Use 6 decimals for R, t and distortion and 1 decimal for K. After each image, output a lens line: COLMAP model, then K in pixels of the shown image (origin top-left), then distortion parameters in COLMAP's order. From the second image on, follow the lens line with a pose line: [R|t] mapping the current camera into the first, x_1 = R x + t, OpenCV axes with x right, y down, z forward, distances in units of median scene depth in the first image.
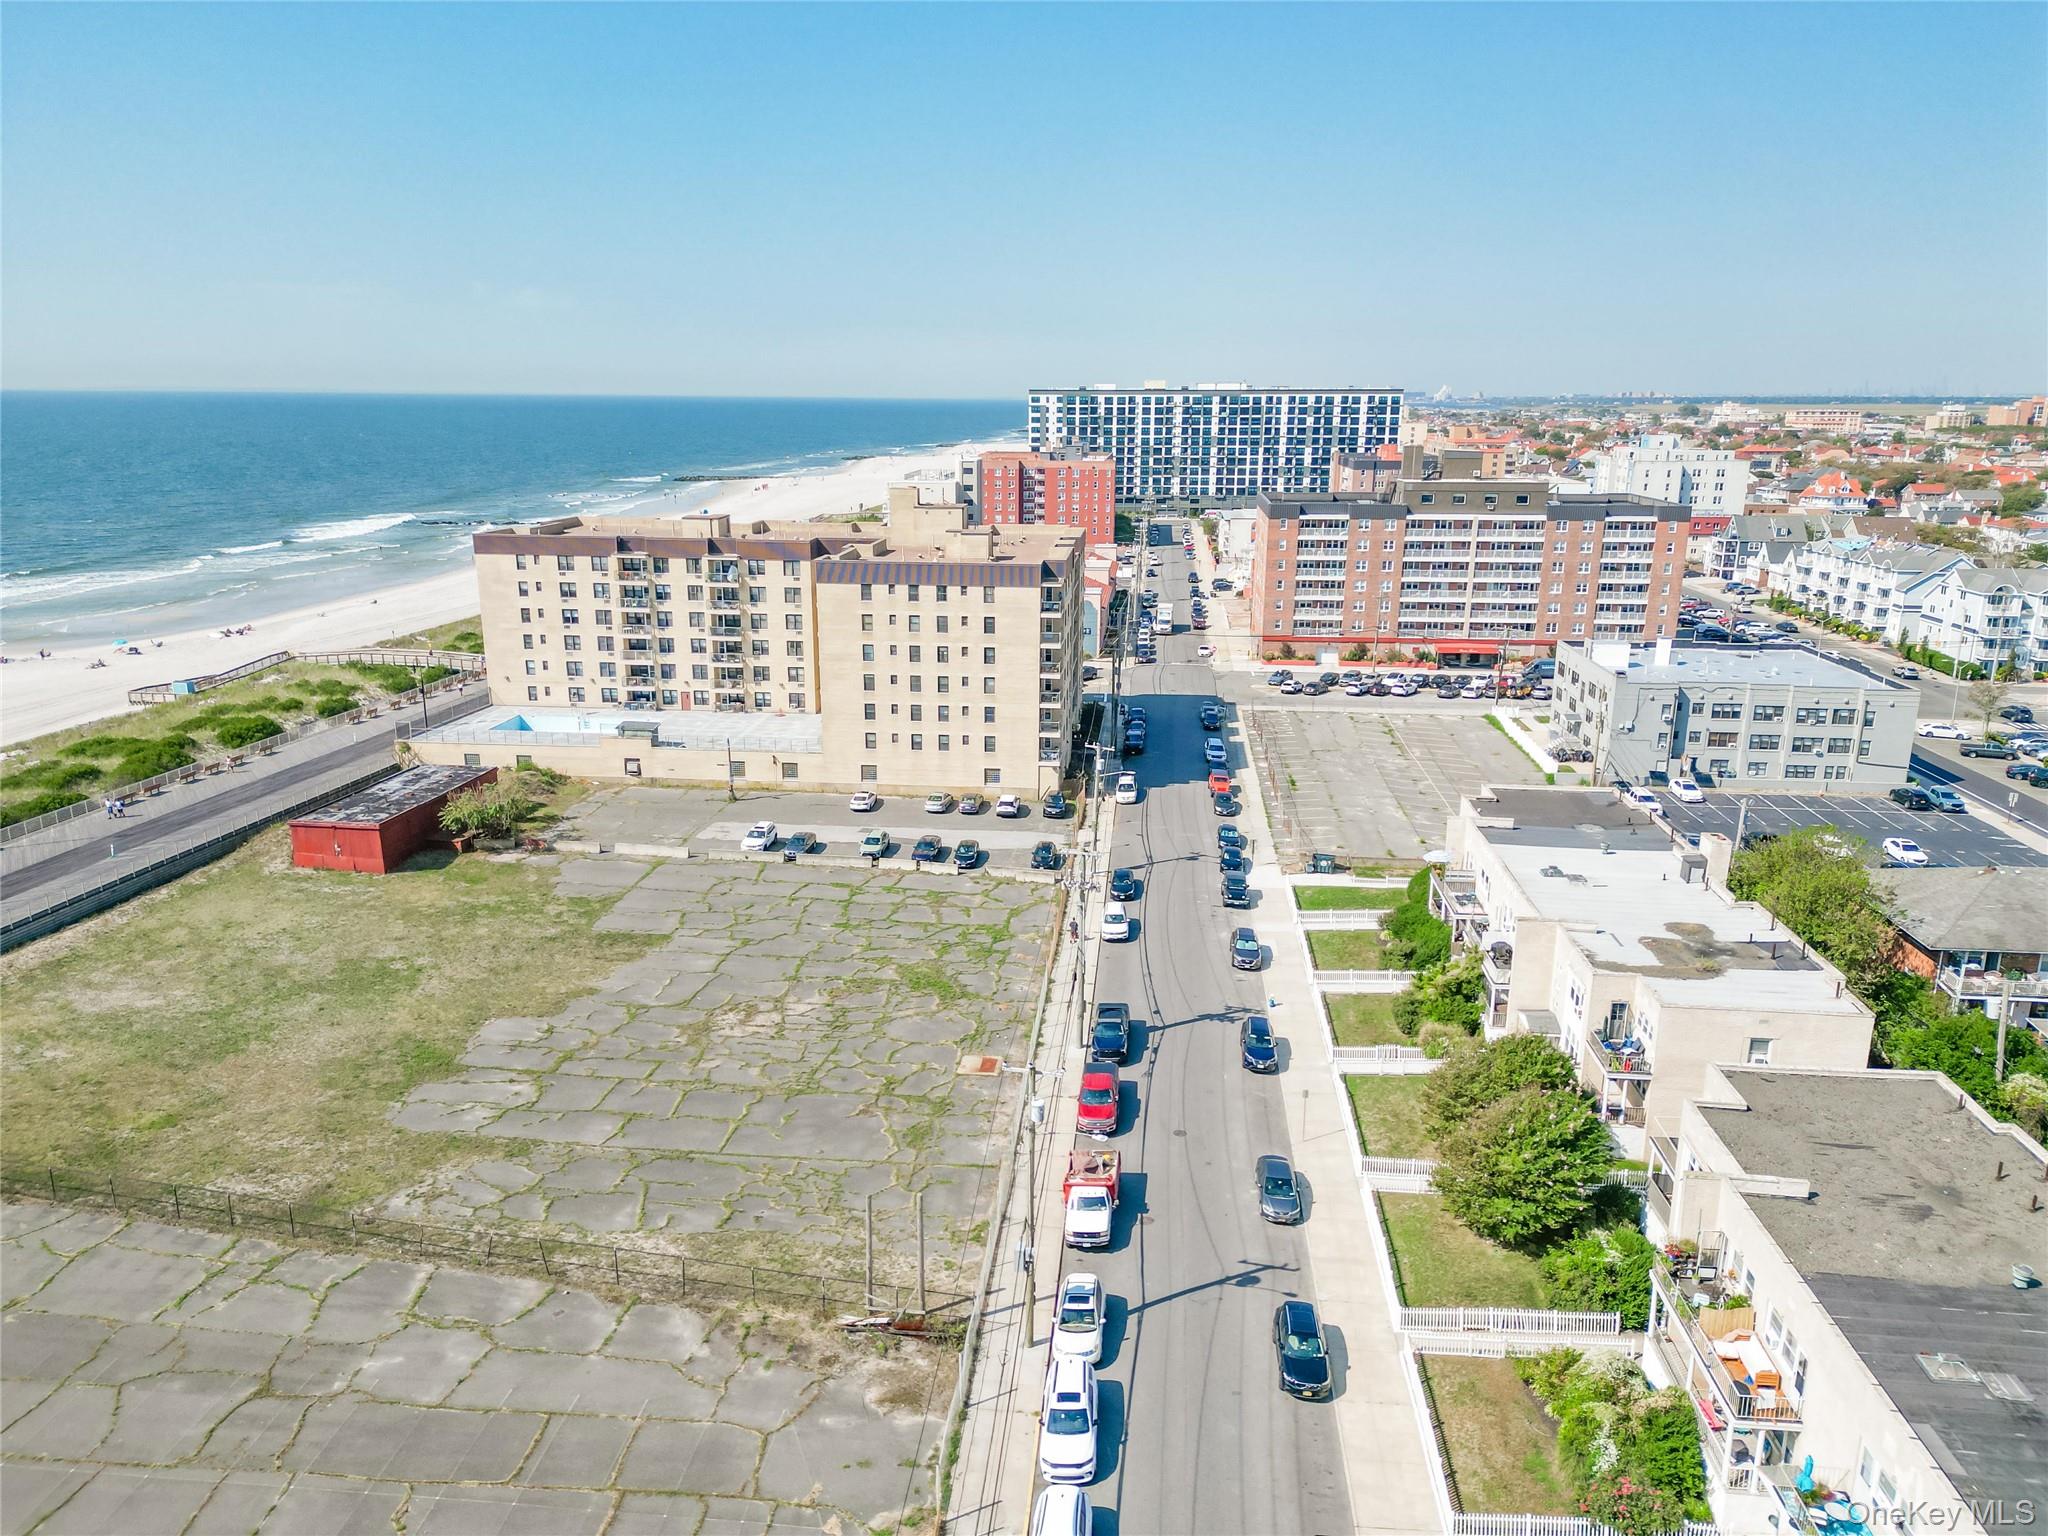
lens RADIAL K [[1459.3, 0, 1030.3], [0, 1459.3, 763.5], [0, 0, 1]] dist [0.058314, -0.023271]
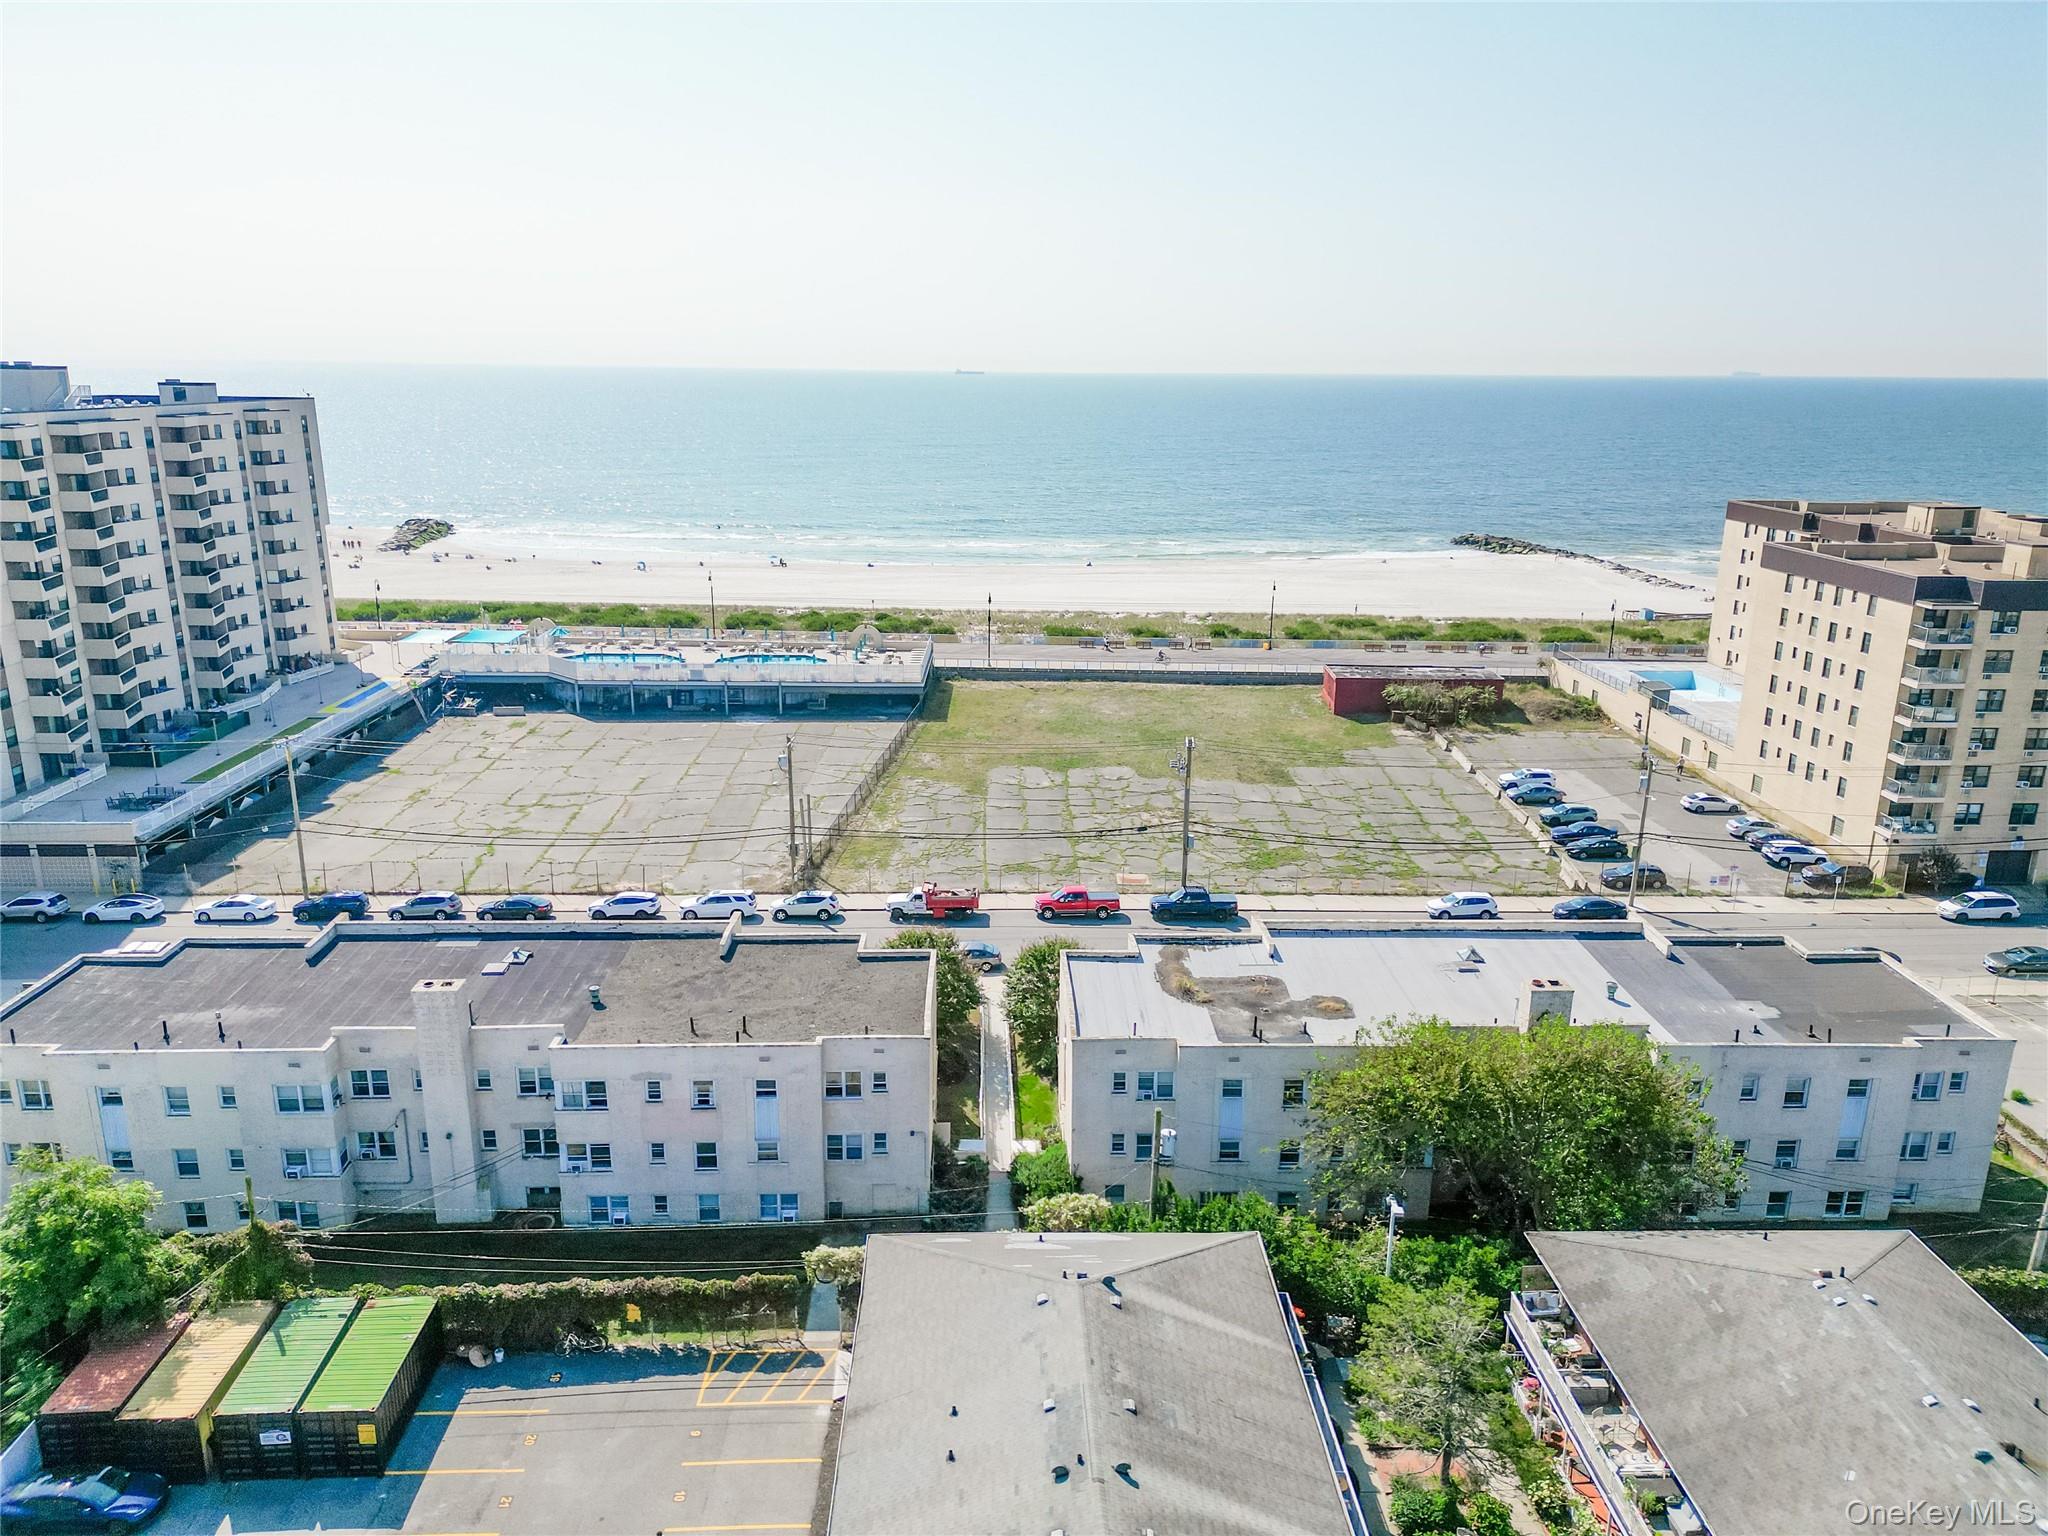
lens RADIAL K [[1459.3, 0, 1018.2], [0, 1459.3, 771.3], [0, 0, 1]] dist [0.058314, -0.023271]
pose [[0.105941, 0.259903, -0.959806, 0.734145], [-0.255663, 0.939908, 0.226295, -0.093465], [0.960944, 0.221413, 0.166022, 0.421846]]
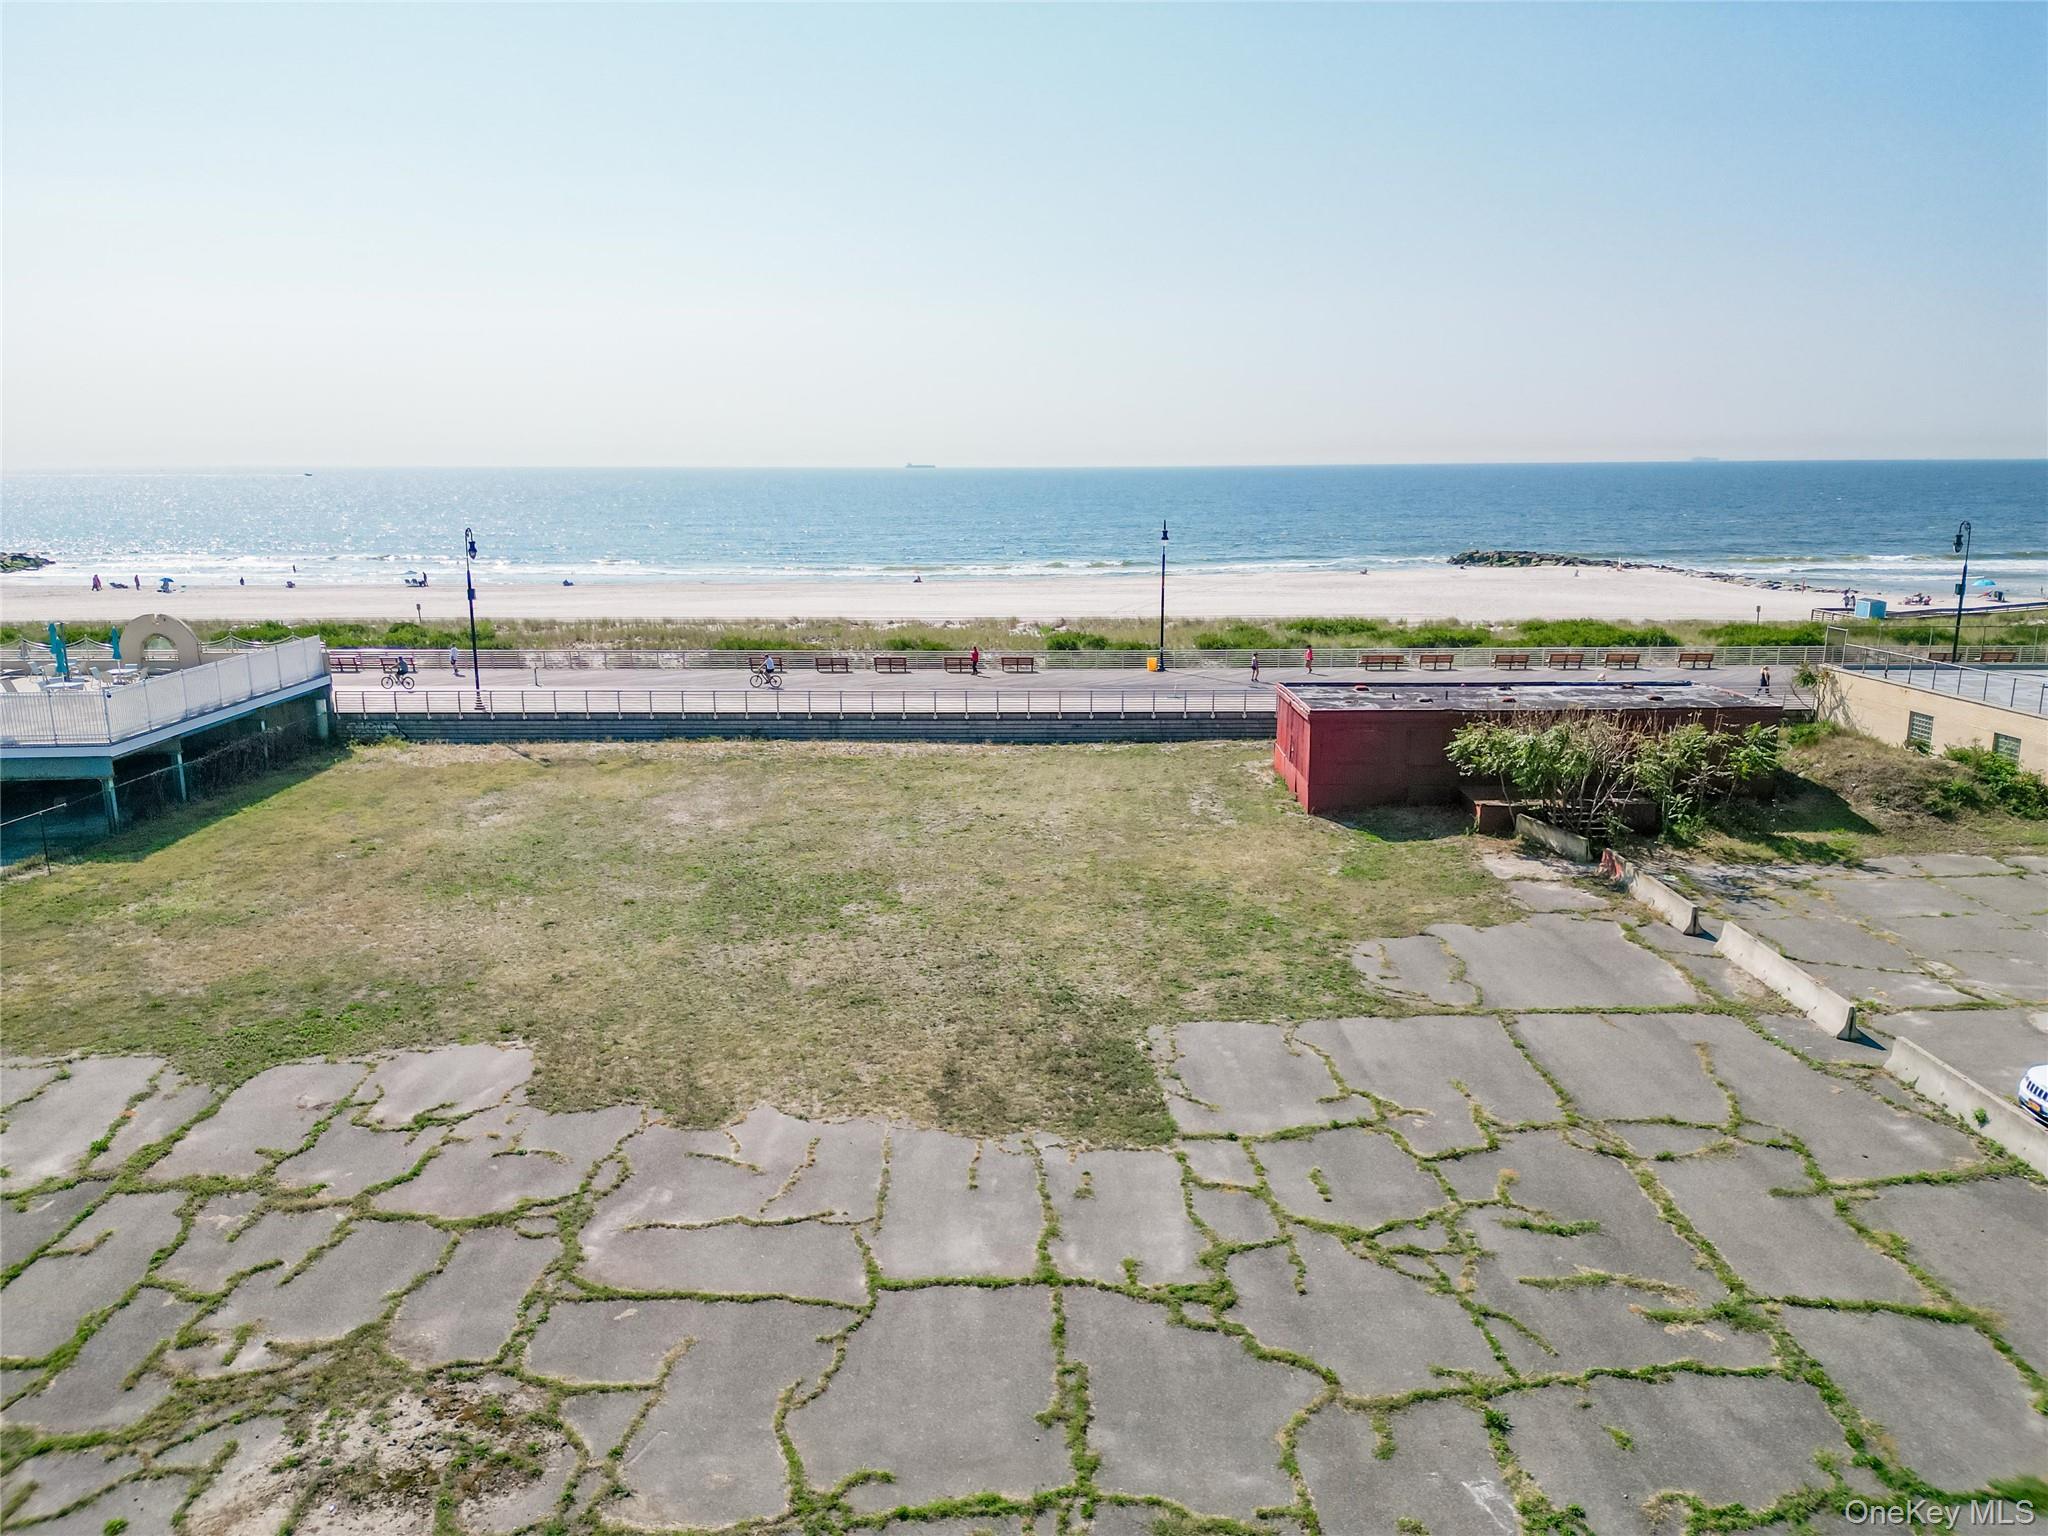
lens RADIAL K [[1459.3, 0, 1028.1], [0, 1459.3, 766.8], [0, 0, 1]] dist [0.058314, -0.023271]
pose [[0.142968, 0.195740, -0.970178, 0.016166], [-0.242597, 0.957275, 0.157387, 0.005006], [0.959535, 0.212861, 0.184346, 0.692331]]
